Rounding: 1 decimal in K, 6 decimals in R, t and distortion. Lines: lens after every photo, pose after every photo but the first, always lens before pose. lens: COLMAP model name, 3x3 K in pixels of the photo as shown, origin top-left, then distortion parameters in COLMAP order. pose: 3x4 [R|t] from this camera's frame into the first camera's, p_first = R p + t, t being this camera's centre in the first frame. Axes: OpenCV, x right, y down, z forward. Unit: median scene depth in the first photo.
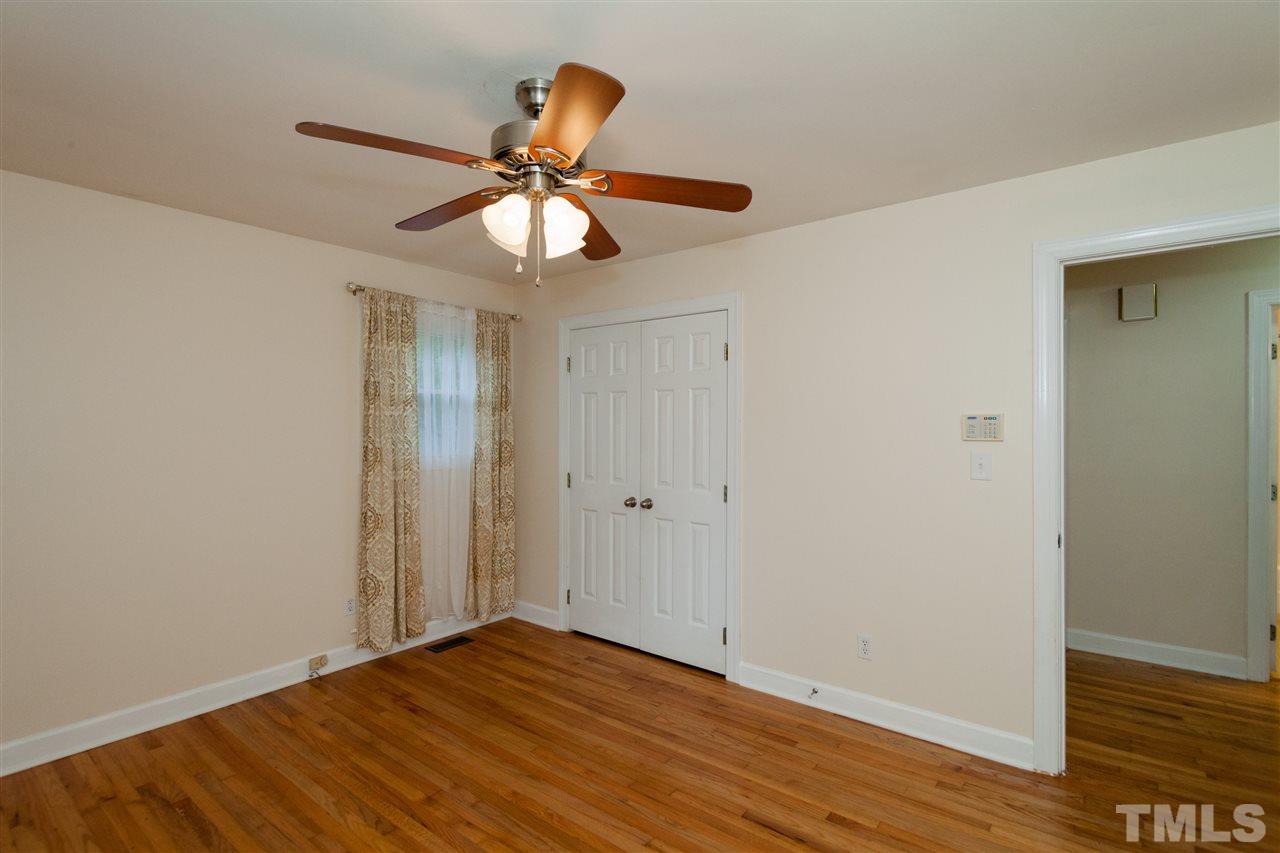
lens RADIAL K [[578.0, 0, 640.0], [0, 578.0, 426.5], [0, 0, 1]] dist [0.008281, -0.000407]
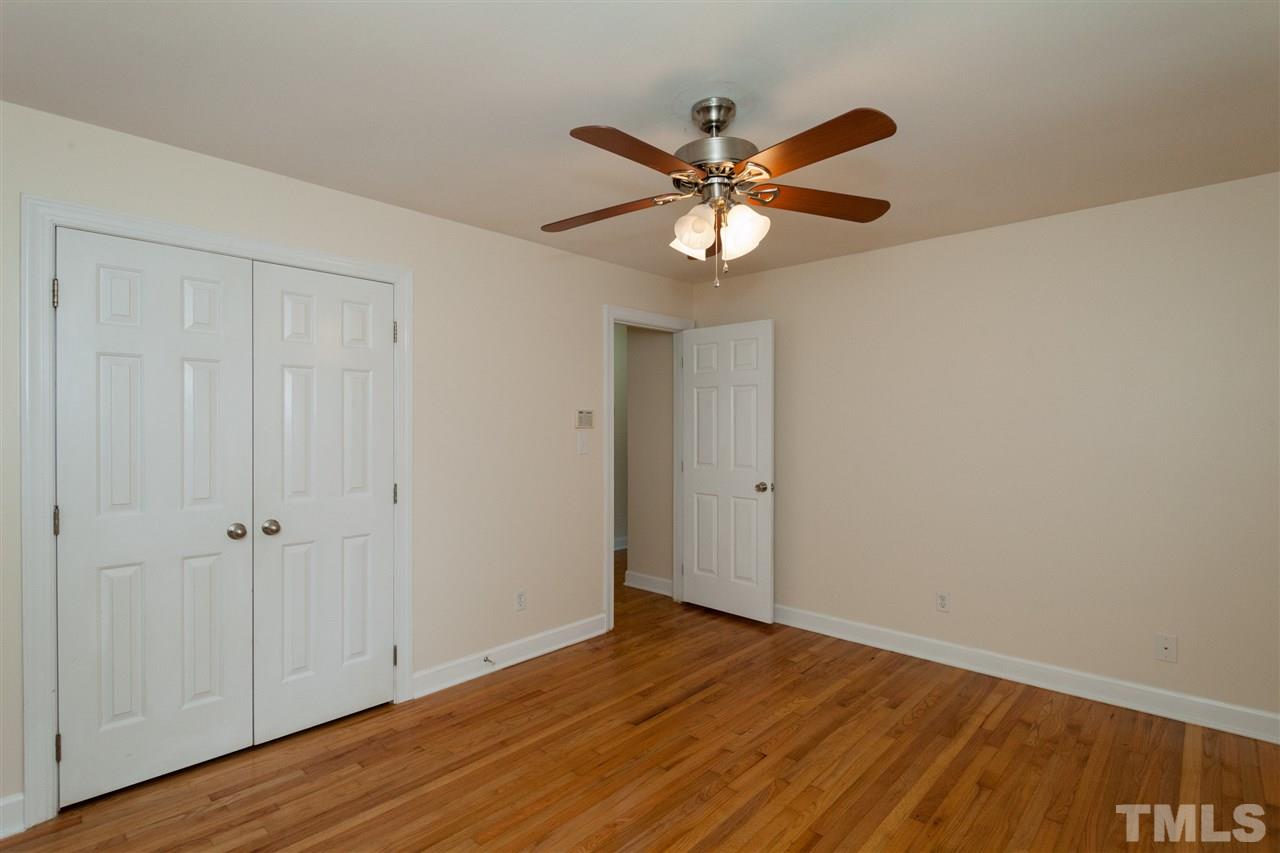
lens RADIAL K [[578.0, 0, 640.0], [0, 578.0, 426.5], [0, 0, 1]] dist [0.008281, -0.000407]
pose [[0.148159, -0.009018, 0.988922, -0.807506], [-0.001933, 0.999954, 0.009408, 0.007434], [-0.988962, -0.003306, 0.148134, 0.611611]]
